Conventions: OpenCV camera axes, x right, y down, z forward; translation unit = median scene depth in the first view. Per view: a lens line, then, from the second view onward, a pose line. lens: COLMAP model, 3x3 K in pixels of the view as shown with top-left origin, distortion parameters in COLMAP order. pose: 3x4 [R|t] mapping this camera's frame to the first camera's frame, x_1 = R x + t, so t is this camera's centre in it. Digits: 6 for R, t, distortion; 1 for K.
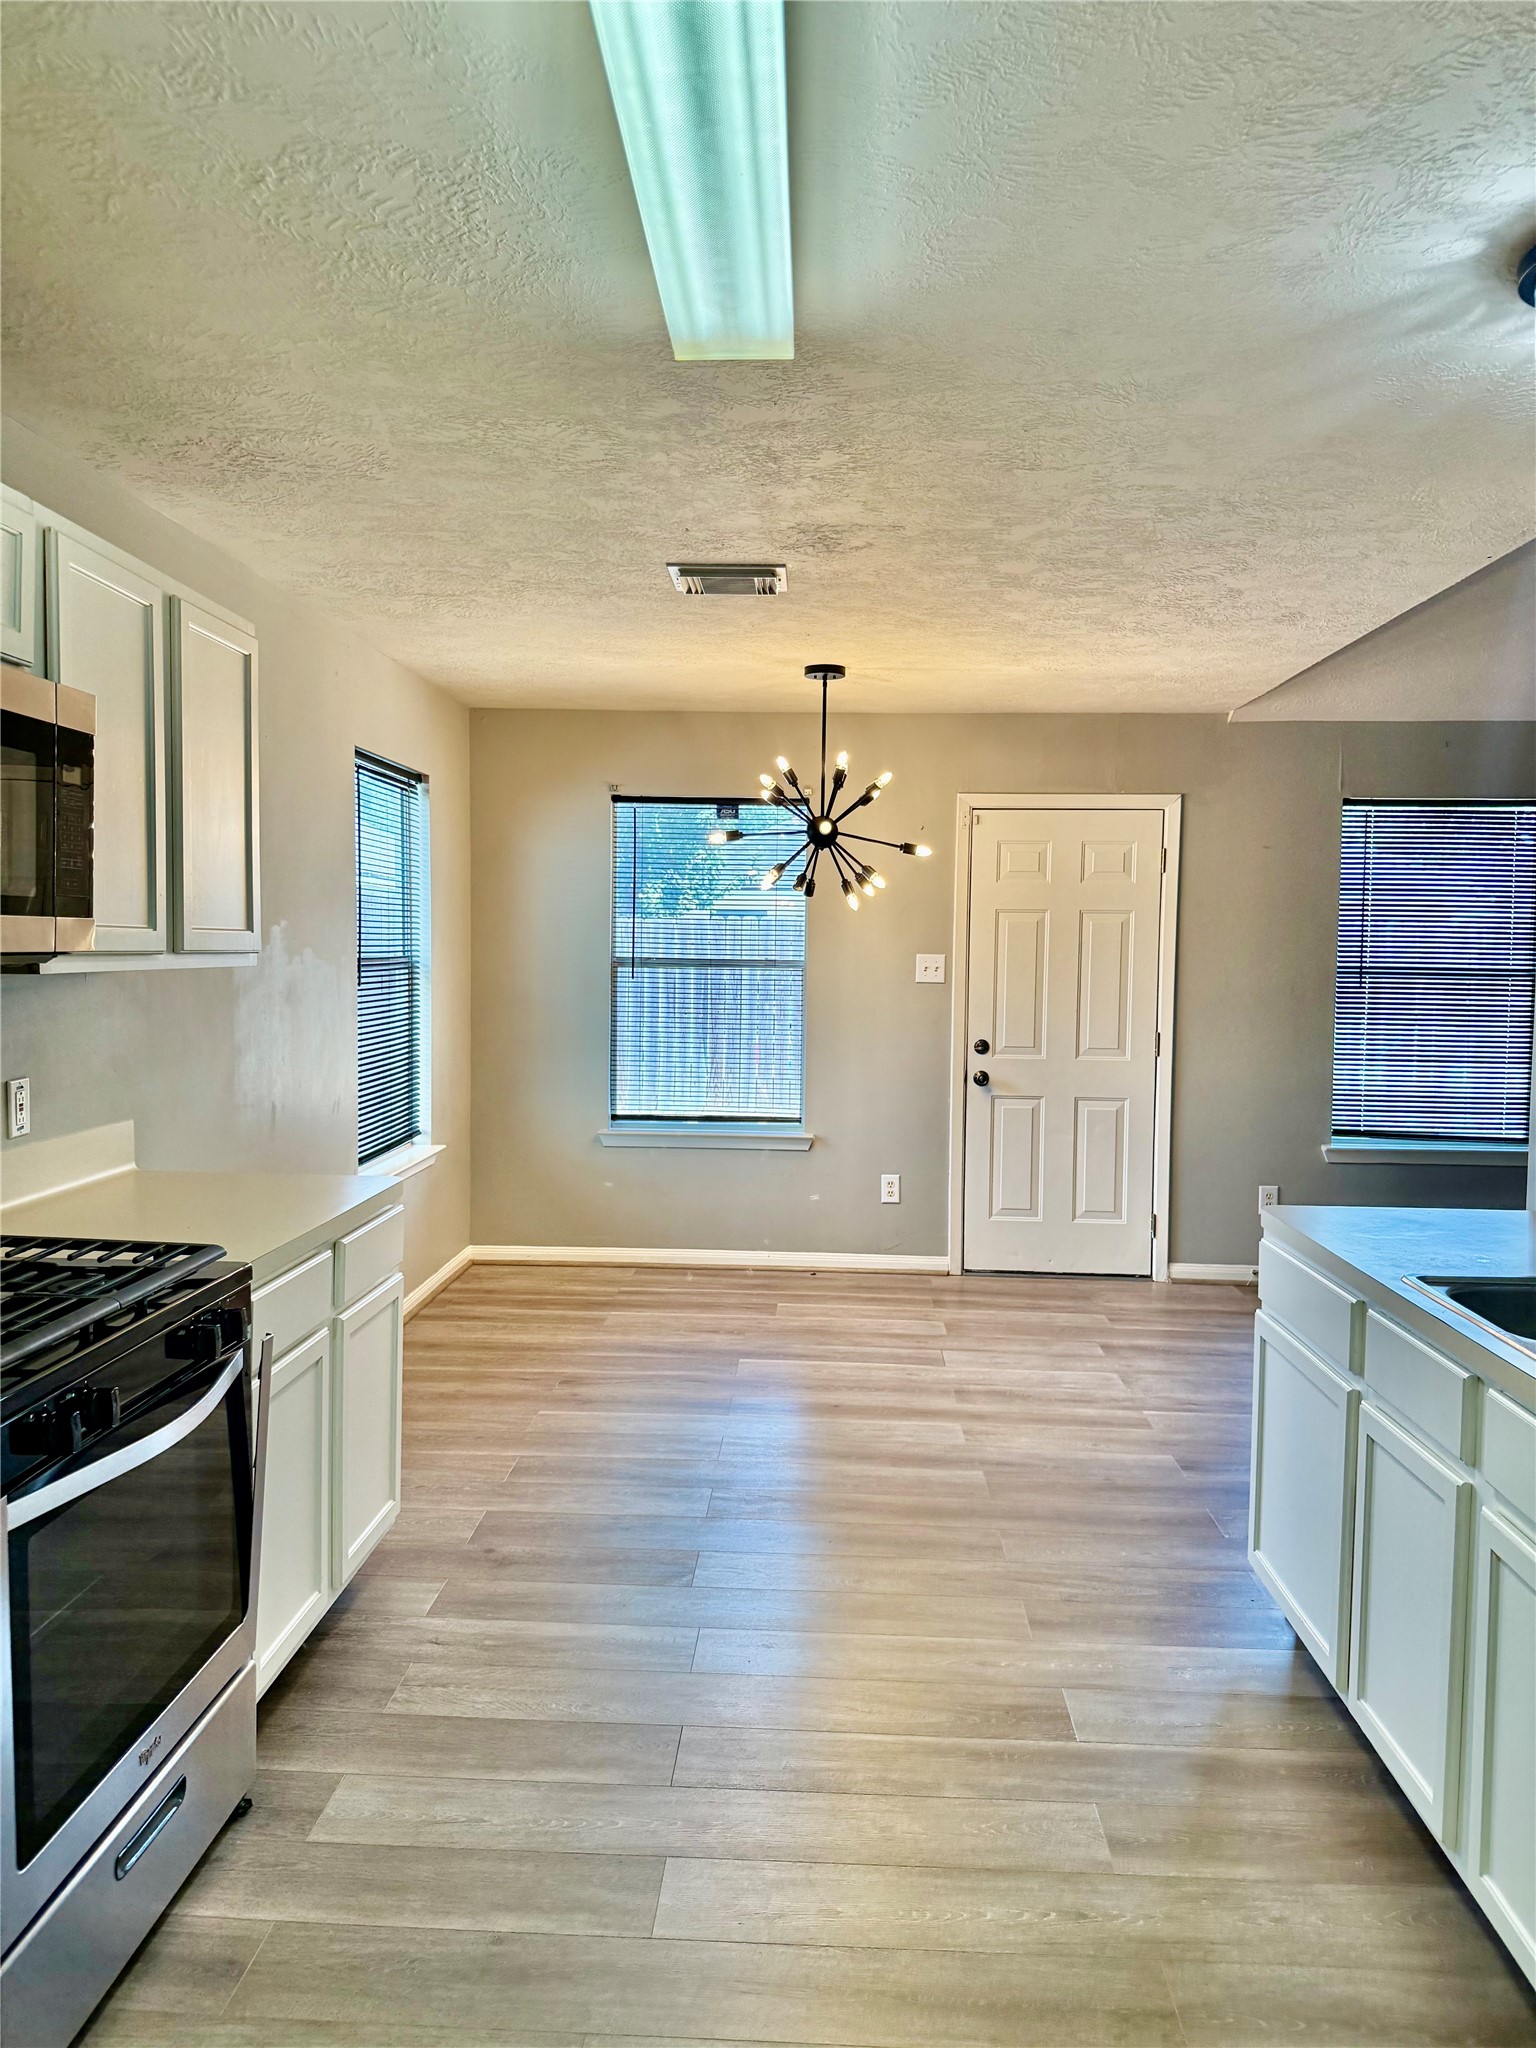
lens RADIAL K [[1445.8, 0, 759.8], [0, 1445.8, 1026.3], [0, 0, 1]] dist [-0.012476, -0.003442]
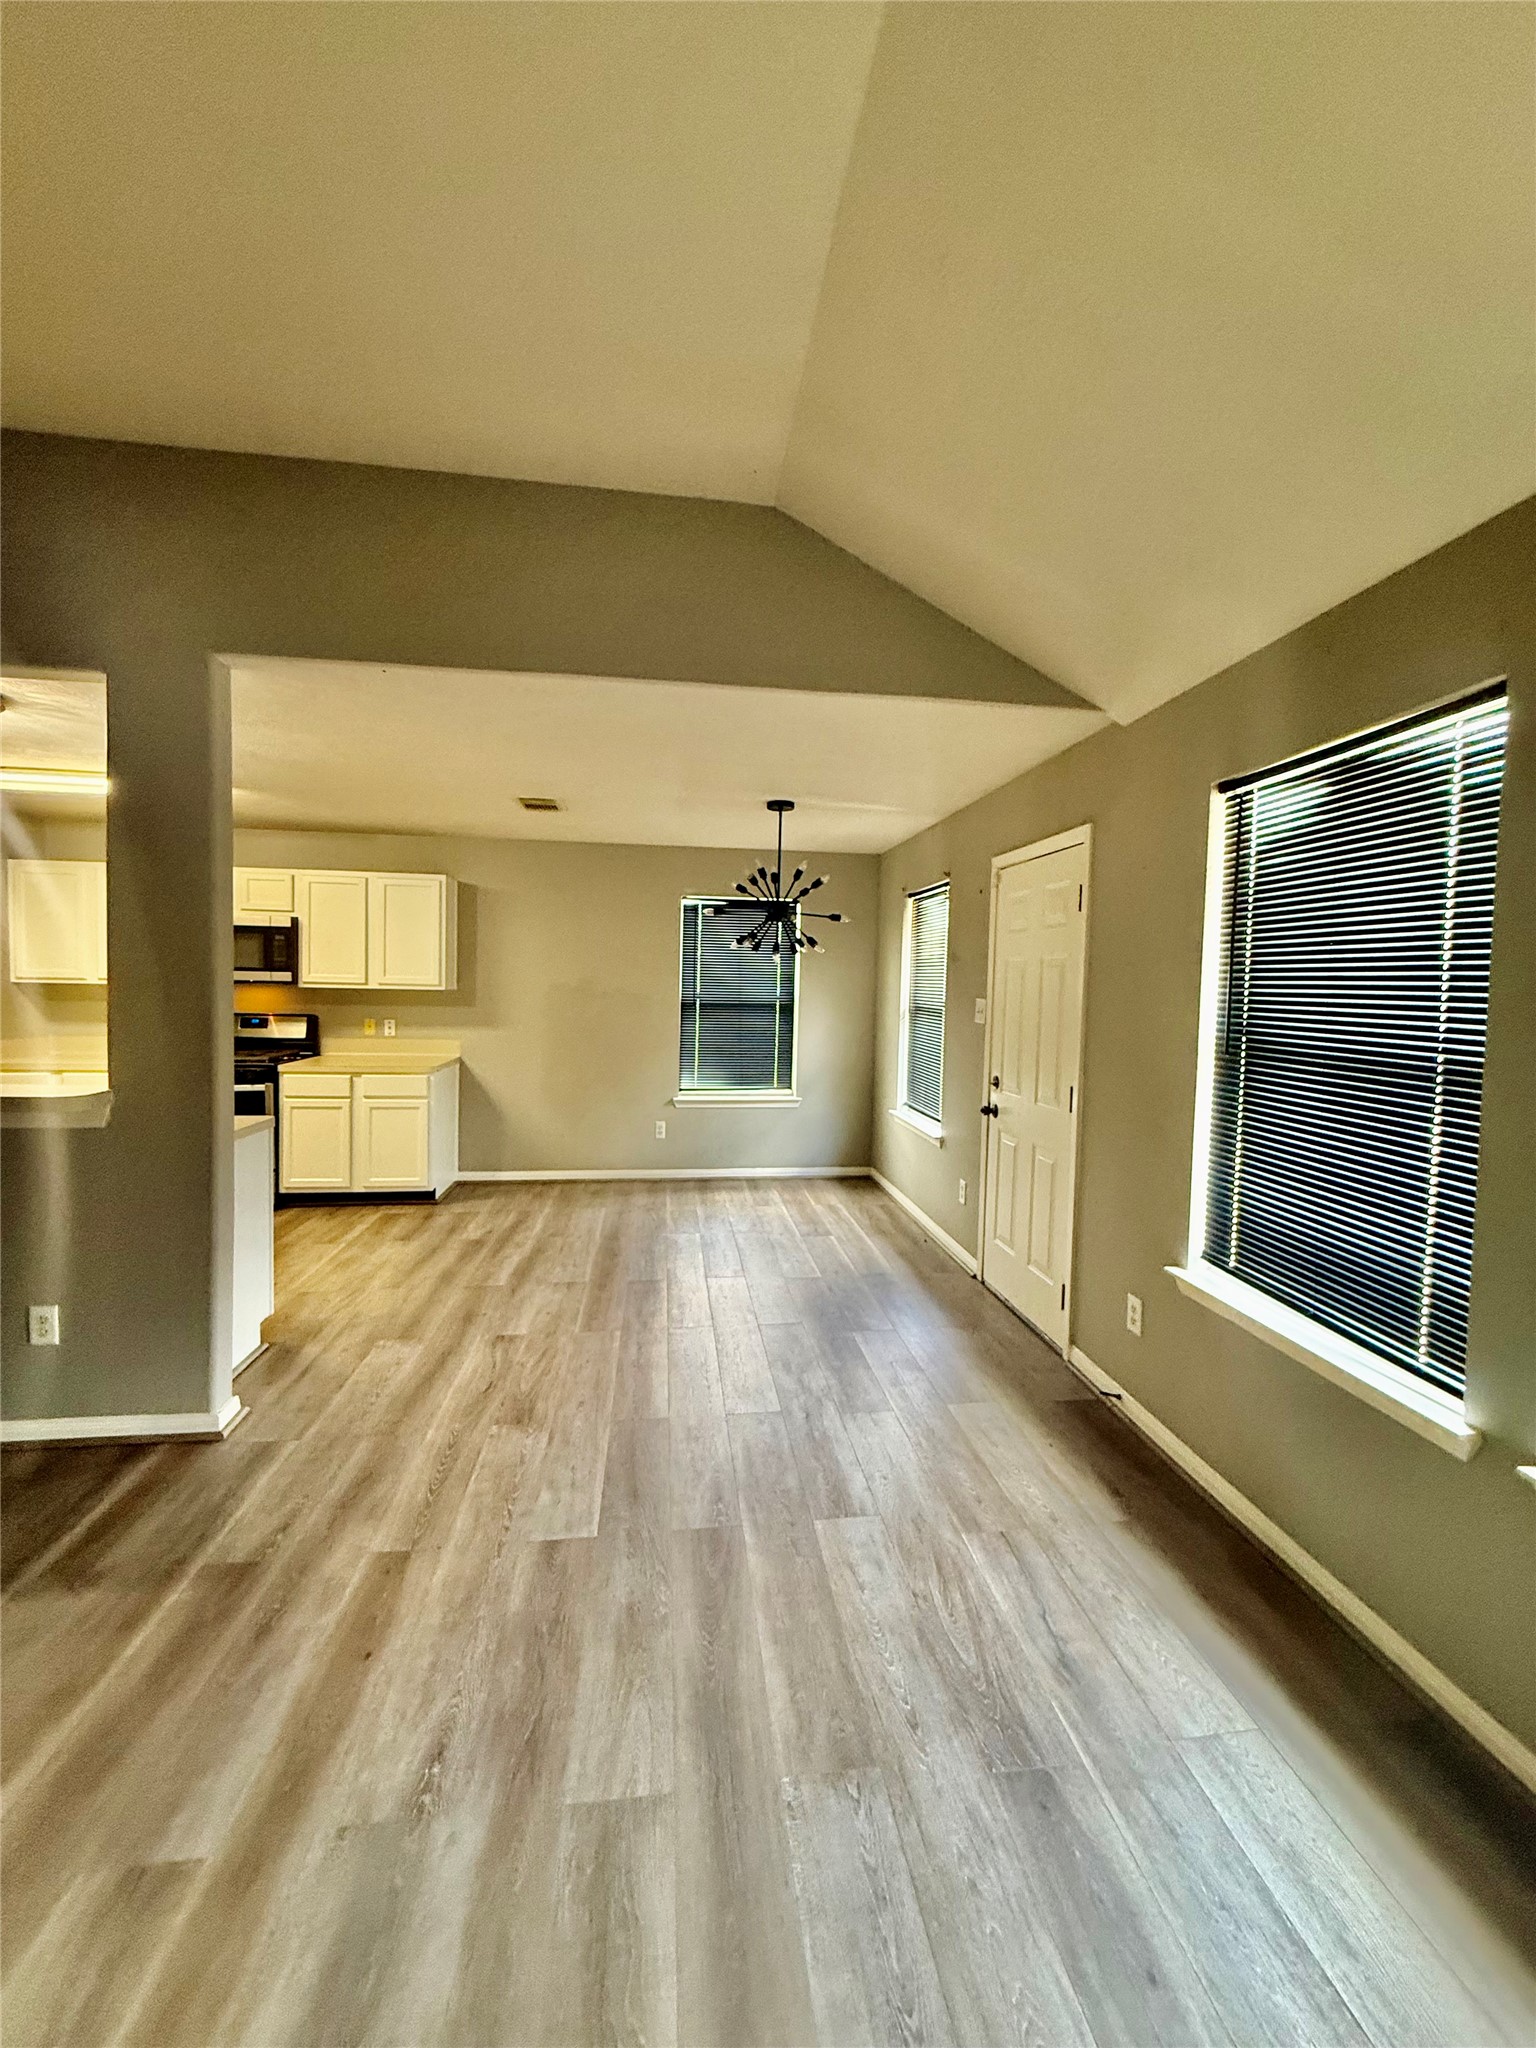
lens RADIAL K [[822.4, 0, 753.5], [0, 822.4, 1027.5], [0, 0, 1]] dist [-0.002701, -0.000554]
pose [[0.169281, 0.039760, -0.984765, 1.458739], [-0.075505, 0.996773, 0.027266, -0.059856], [0.982671, 0.069739, 0.171737, 1.387978]]
